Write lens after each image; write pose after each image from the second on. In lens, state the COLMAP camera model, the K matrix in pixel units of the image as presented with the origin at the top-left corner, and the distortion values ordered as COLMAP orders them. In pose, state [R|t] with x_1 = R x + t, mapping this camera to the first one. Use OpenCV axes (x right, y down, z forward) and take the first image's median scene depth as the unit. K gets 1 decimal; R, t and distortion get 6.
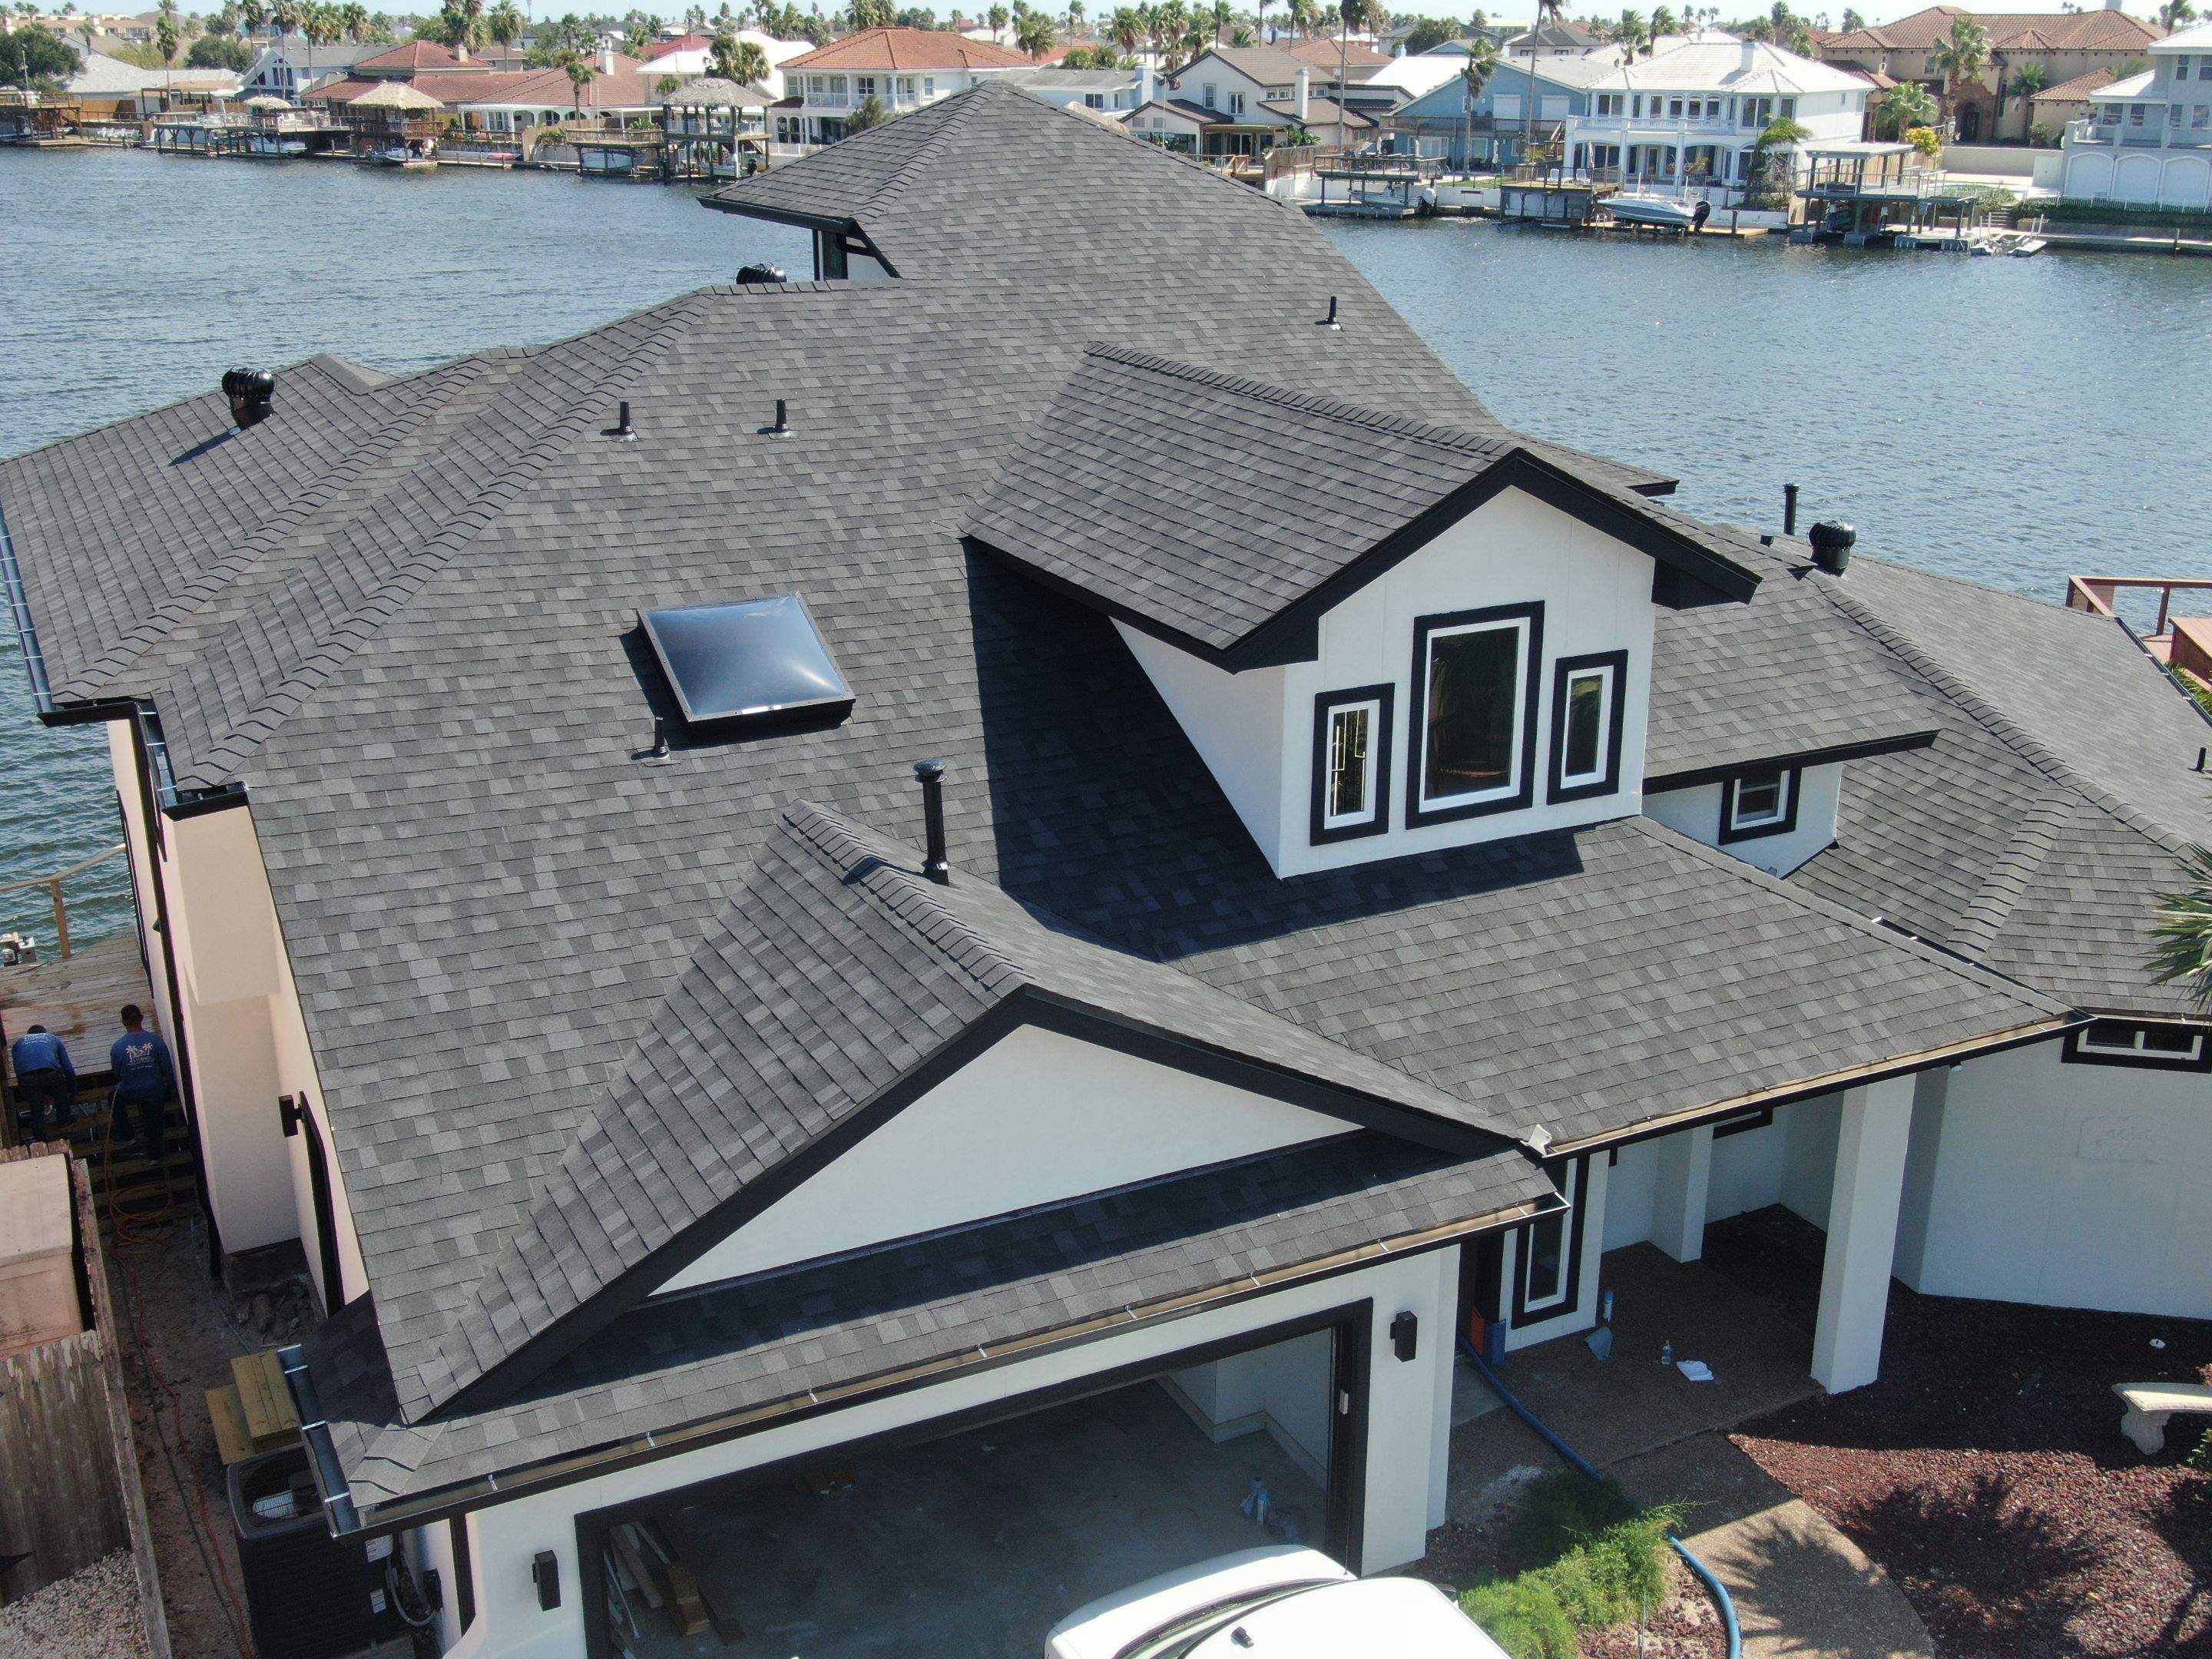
lens RADIAL K [[2292.8, 0, 1105.3], [0, 2292.8, 833.3], [0, 0, 1]] dist [-0.003988, 0.000000]
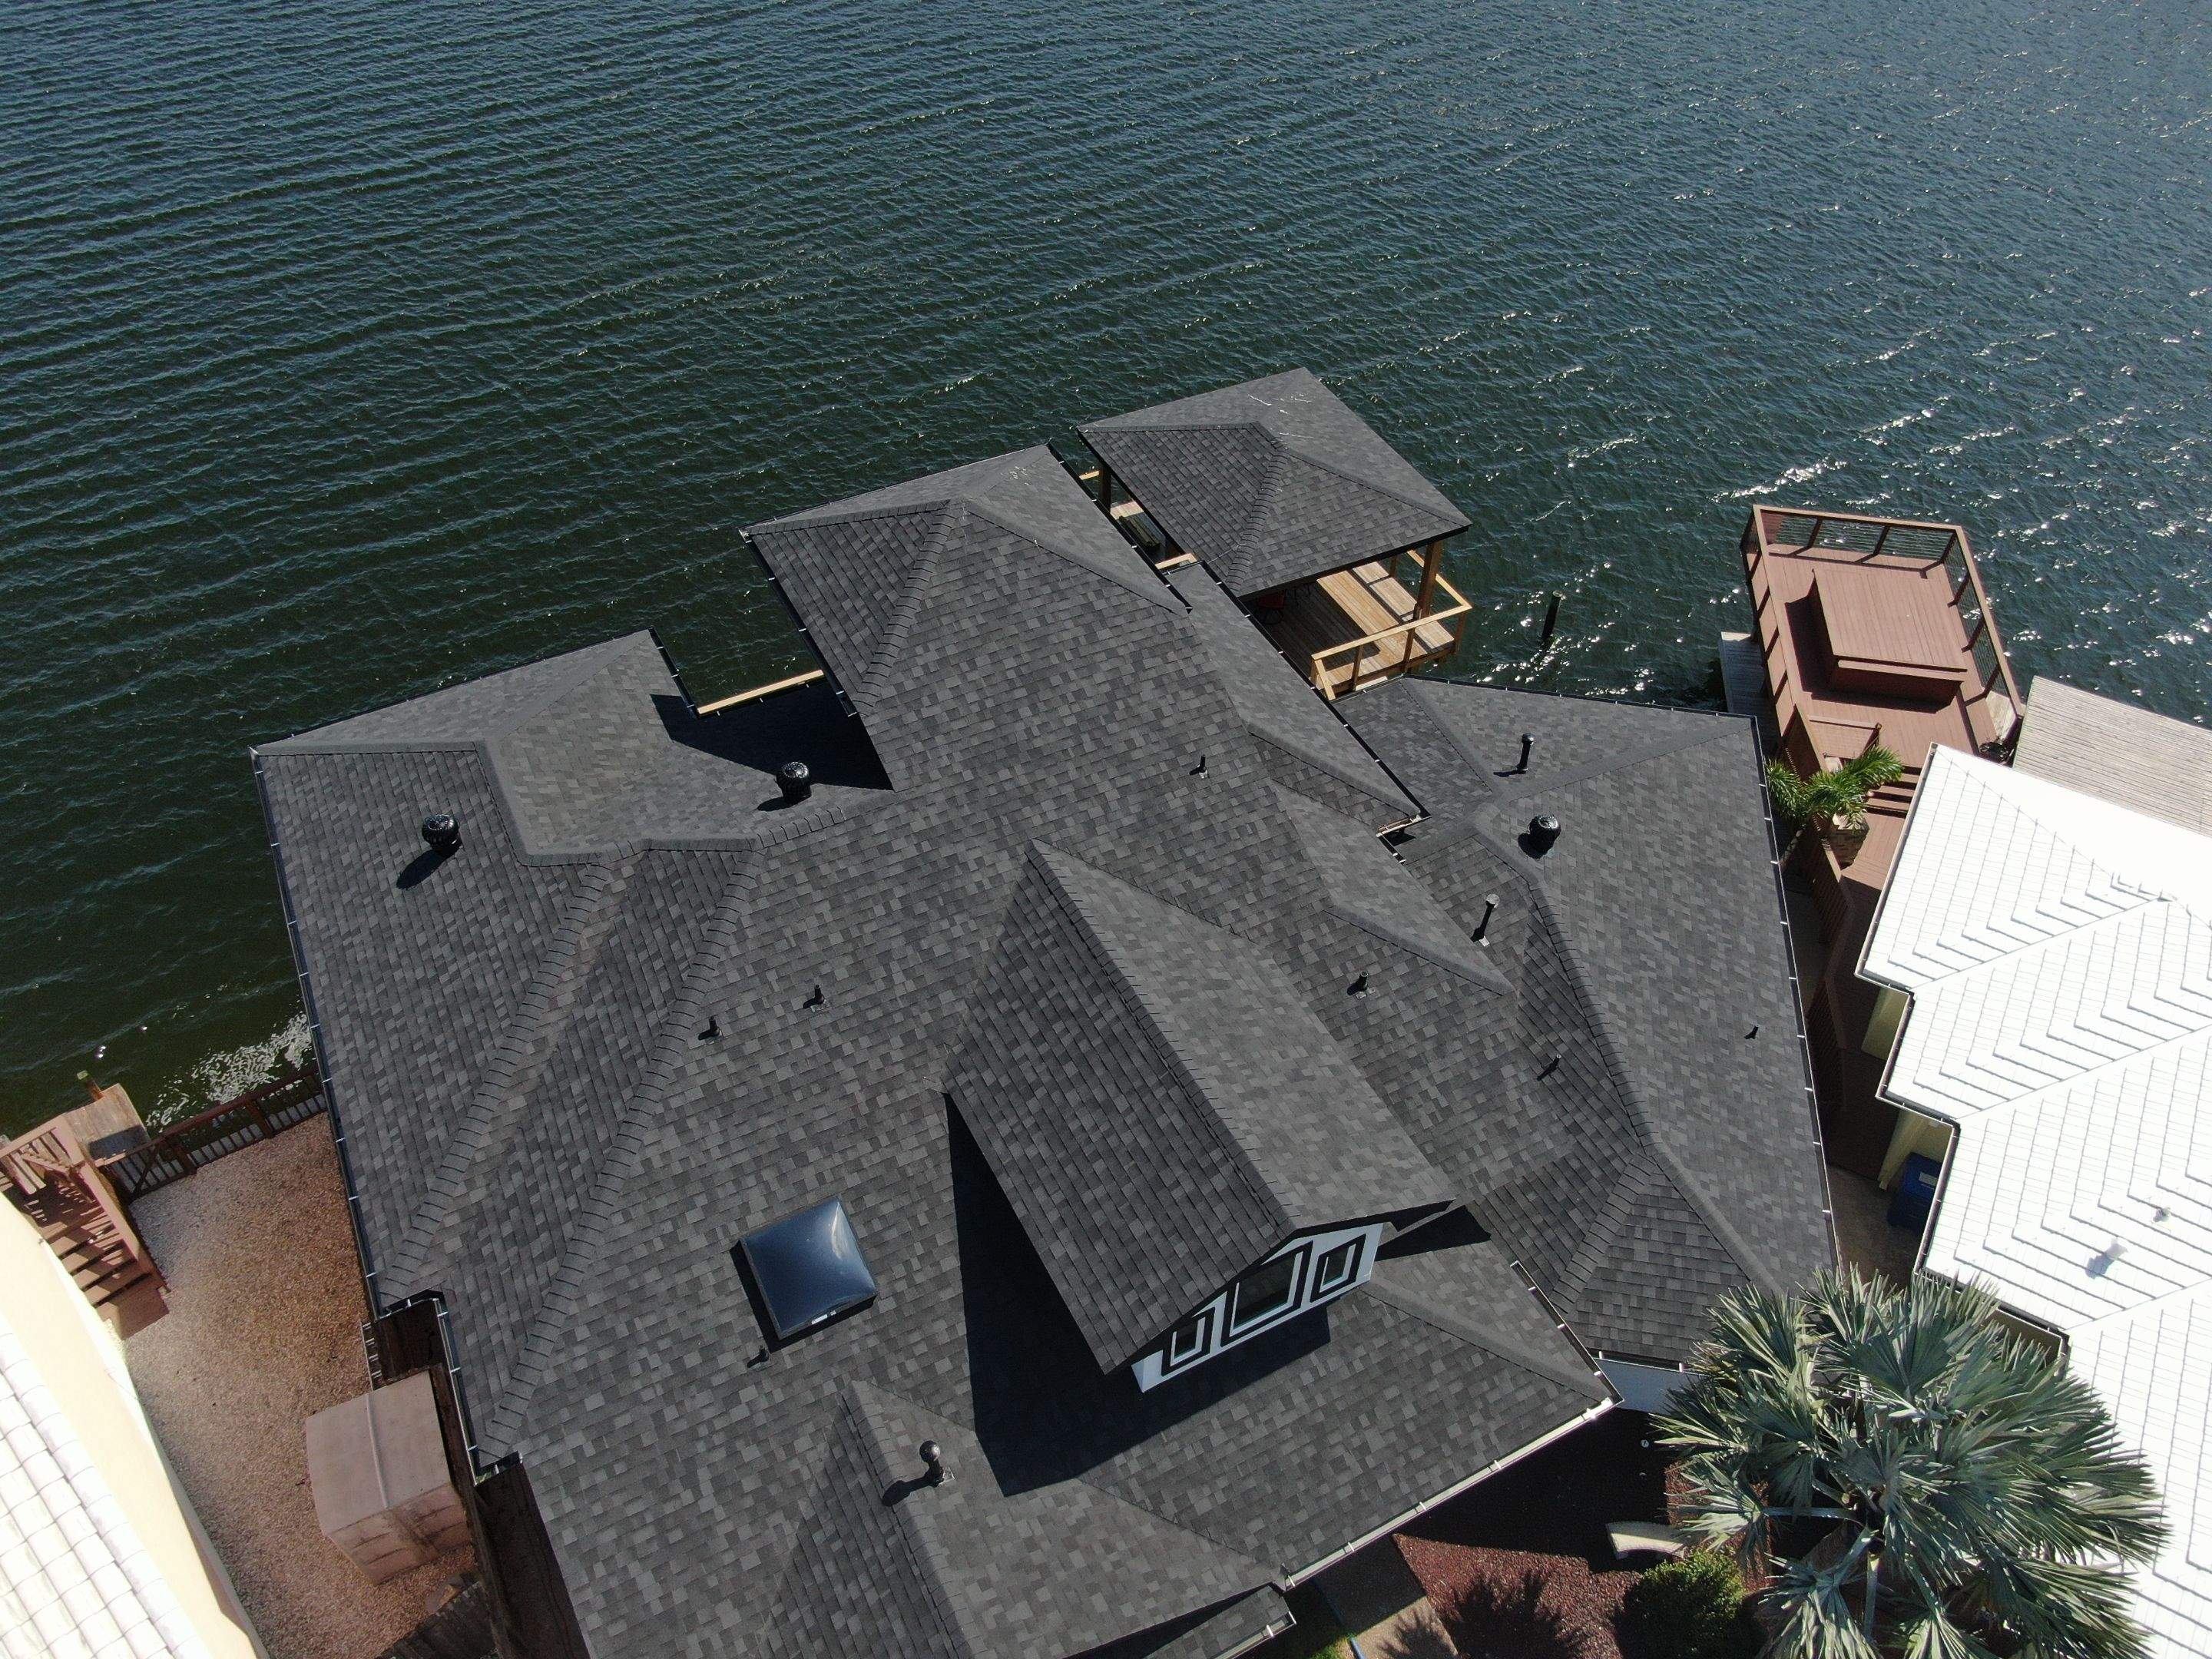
lens RADIAL K [[1594.2, 0, 1104.7], [0, 1594.2, 827.1], [0, 0, 1]] dist [-0.024783, 0.010303]
pose [[0.999873, -0.005876, 0.014818, 0.031782], [-0.001383, 0.894089, 0.447888, -0.820329], [-0.015880, -0.447851, 0.893967, 0.142782]]
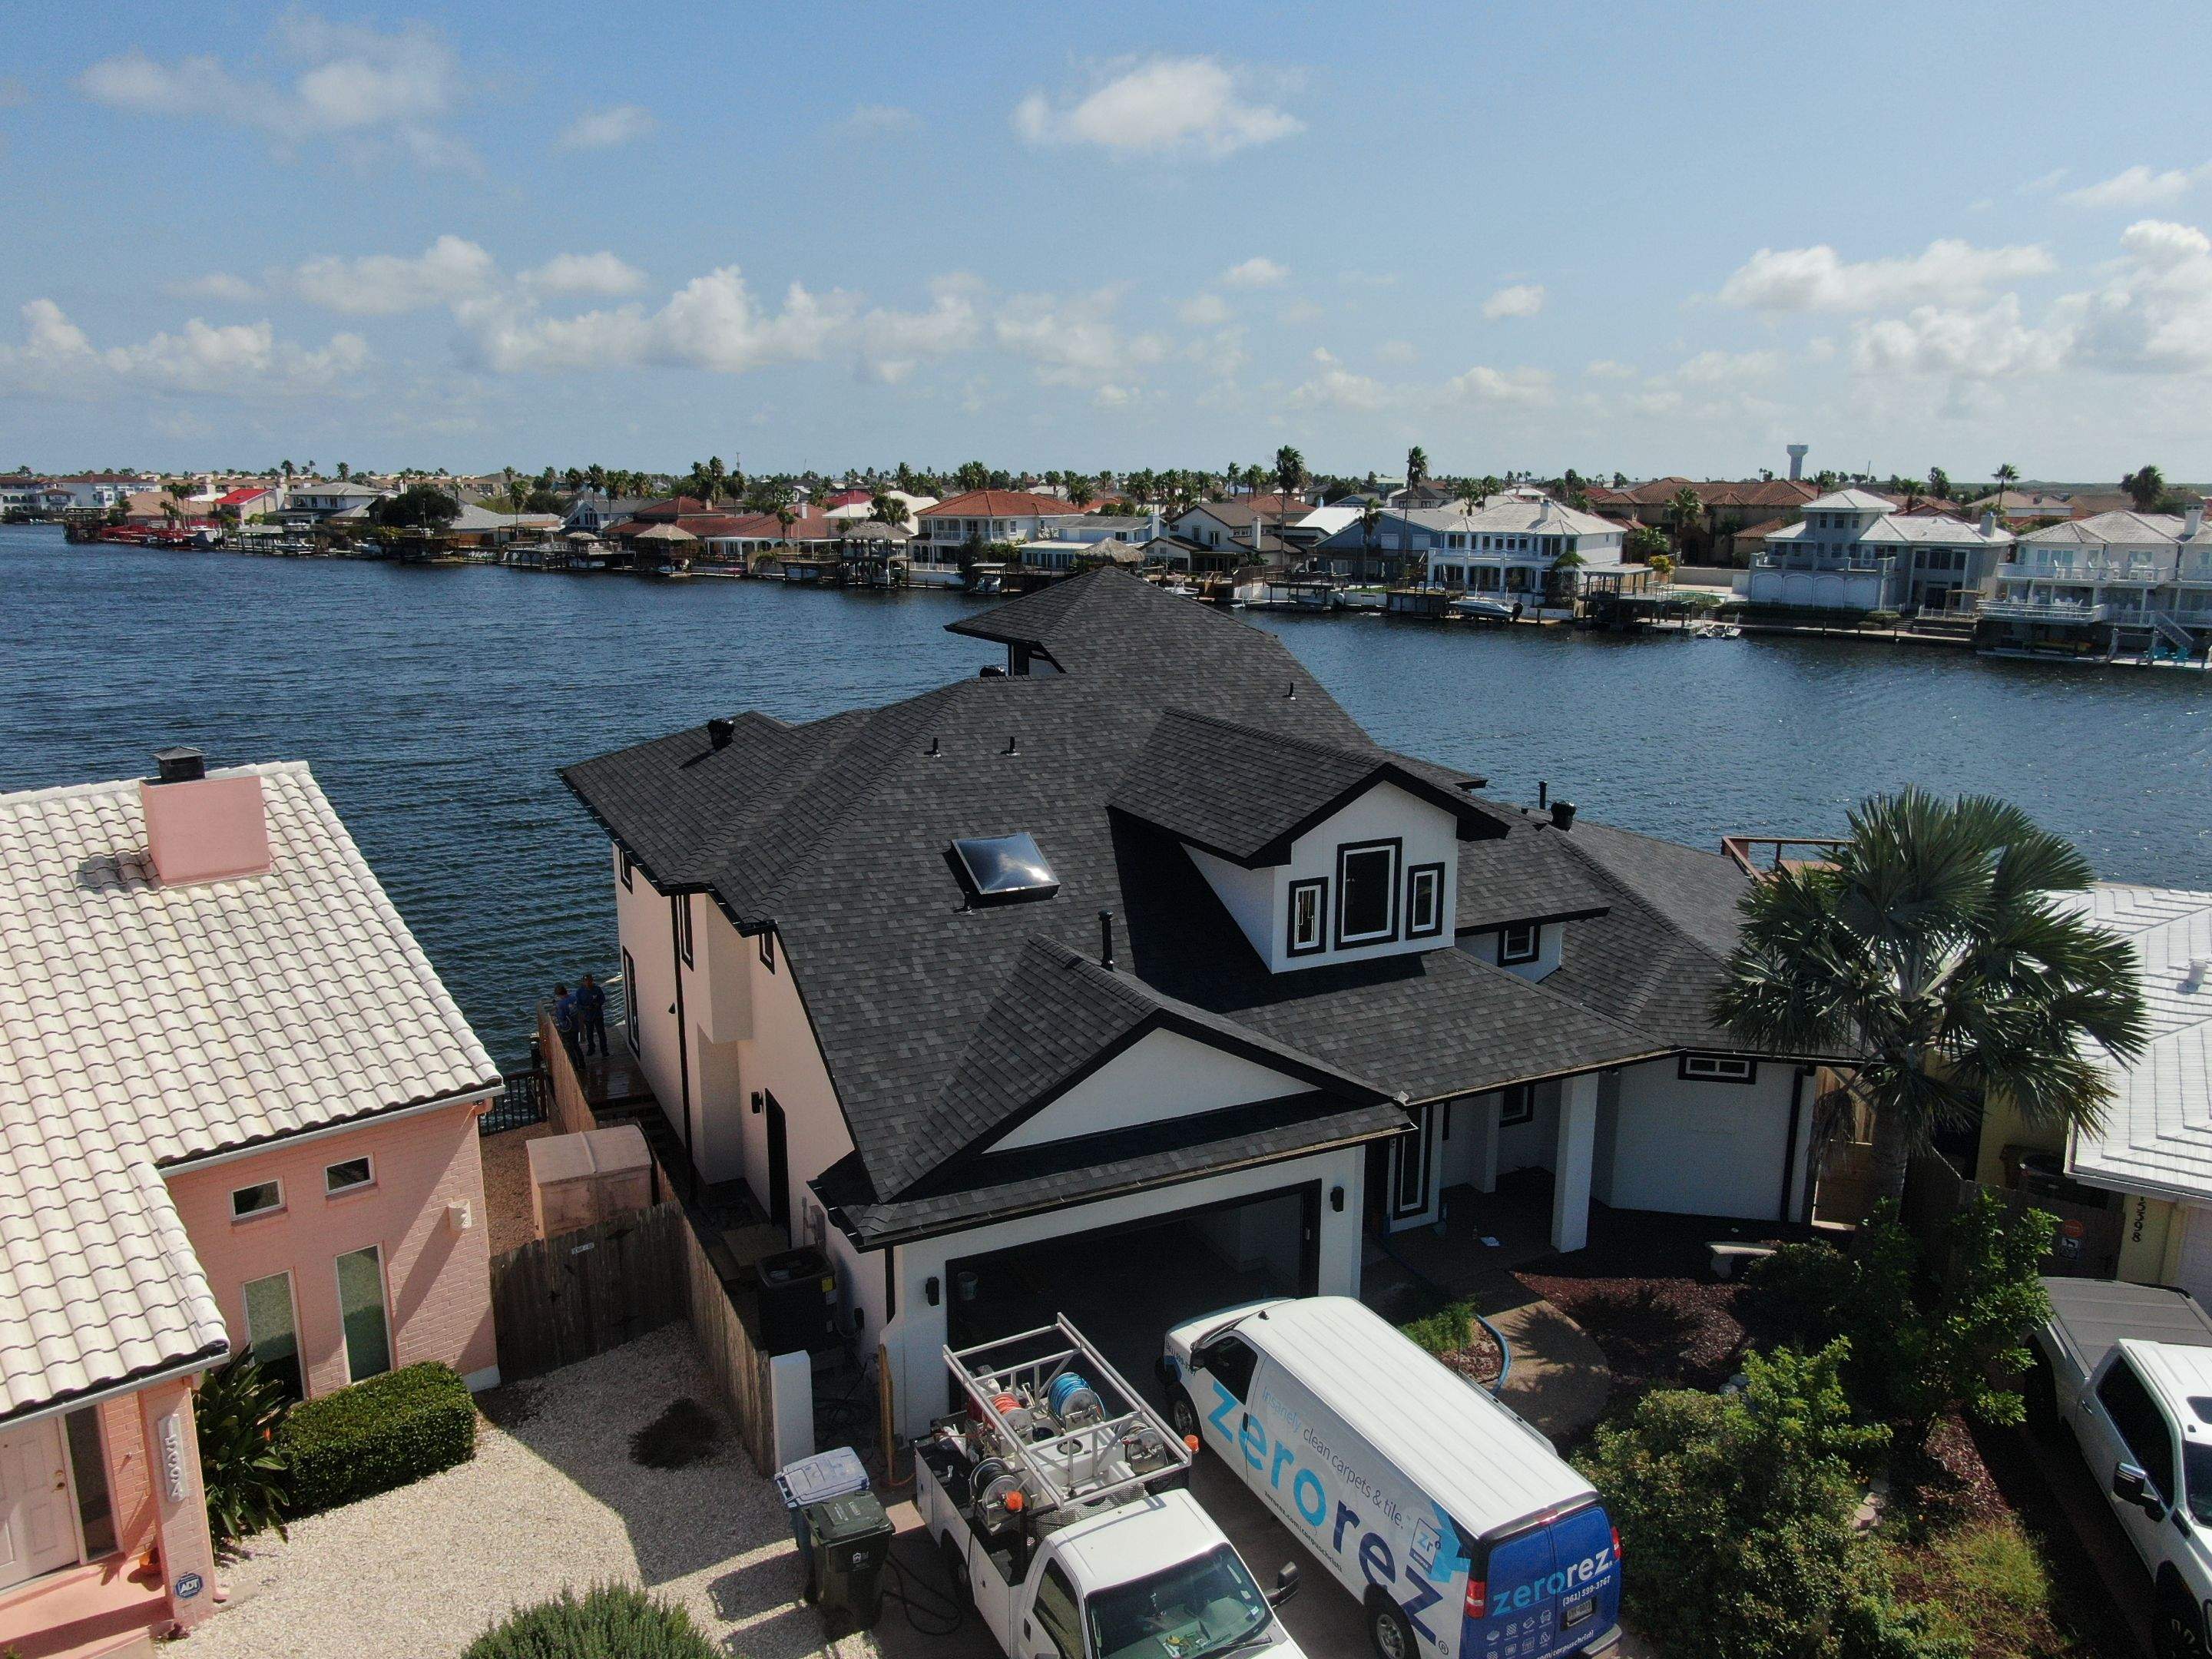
lens RADIAL K [[1594.2, 0, 1105.4], [0, 1594.2, 826.3], [0, 0, 1]] dist [-0.024783, 0.010303]
pose [[0.999954, 0.002998, -0.009154, -0.054729], [-0.004111, 0.992259, -0.124115, 0.061866], [0.008711, 0.124147, 0.992226, -0.380745]]
